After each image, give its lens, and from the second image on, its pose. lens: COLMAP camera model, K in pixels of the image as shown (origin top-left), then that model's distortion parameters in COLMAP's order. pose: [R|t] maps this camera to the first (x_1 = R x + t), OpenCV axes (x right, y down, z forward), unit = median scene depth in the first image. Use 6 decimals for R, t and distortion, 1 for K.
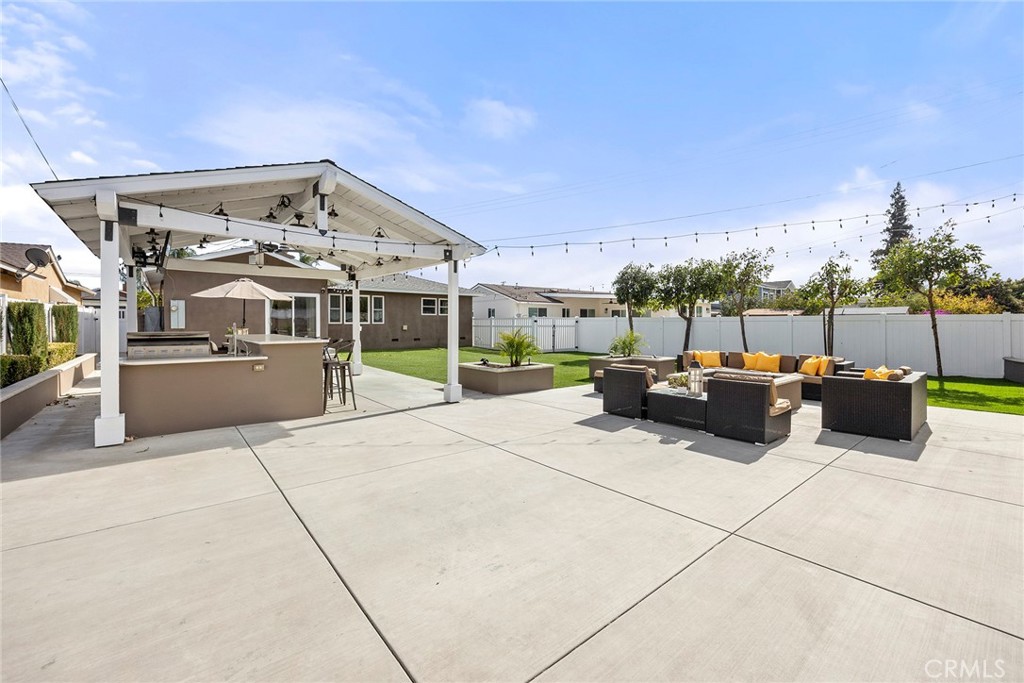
lens RADIAL K [[434.5, 0, 512.0], [0, 434.5, 341.5], [0, 0, 1]] dist [0.002360, 0.000493]
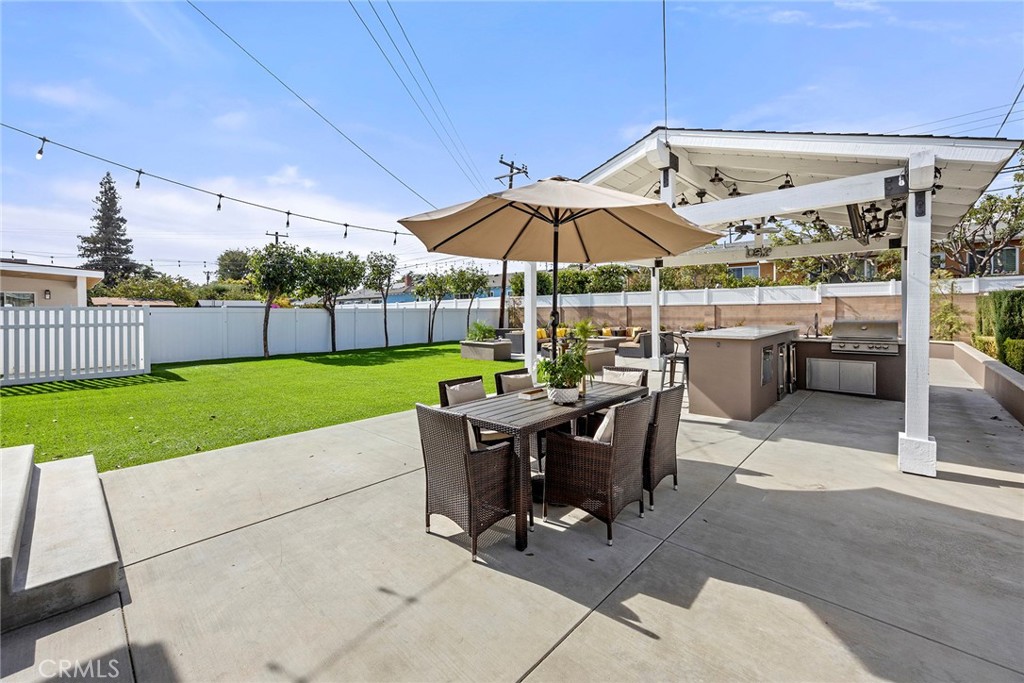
lens RADIAL K [[417.7, 0, 516.8], [0, 417.7, 324.7], [0, 0, 1]] dist [-0.002330, -0.000140]
pose [[-0.125418, -0.029089, 0.991677, -0.481241], [0.046871, 0.998280, 0.035211, -0.025936], [-0.990996, 0.050897, -0.123839, 0.587320]]
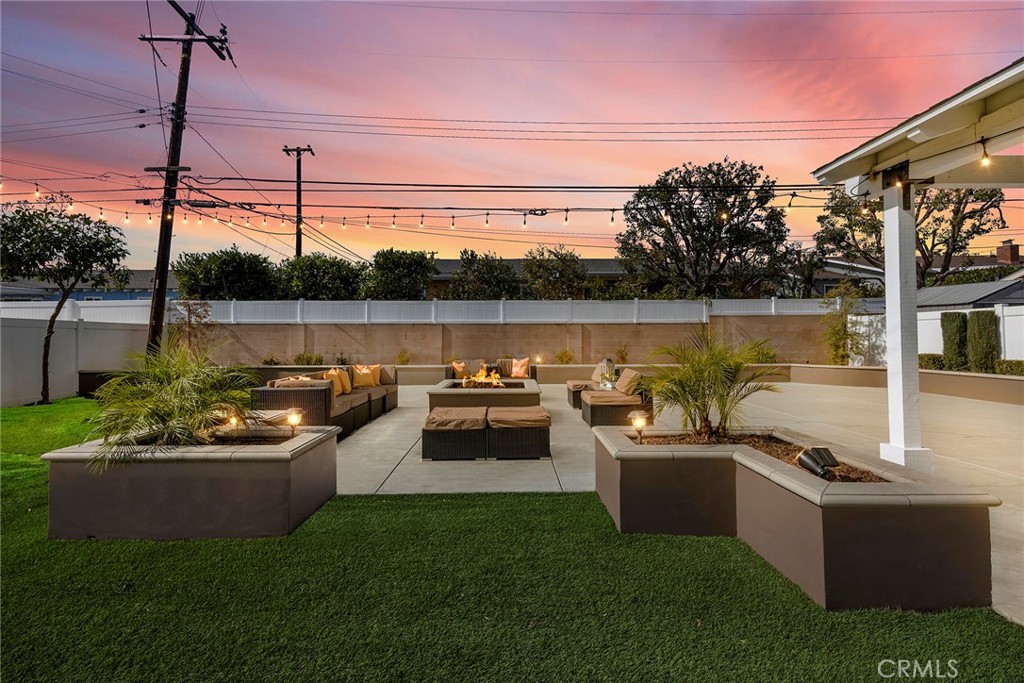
lens RADIAL K [[428.6, 0, 502.3], [0, 428.6, 330.0], [0, 0, 1]] dist [0.000756, 0.000210]
pose [[-0.765053, 0.014902, 0.643795, -0.030126], [0.029236, 0.999505, 0.011608, -0.019135], [-0.643304, 0.027703, -0.765110, 0.609947]]
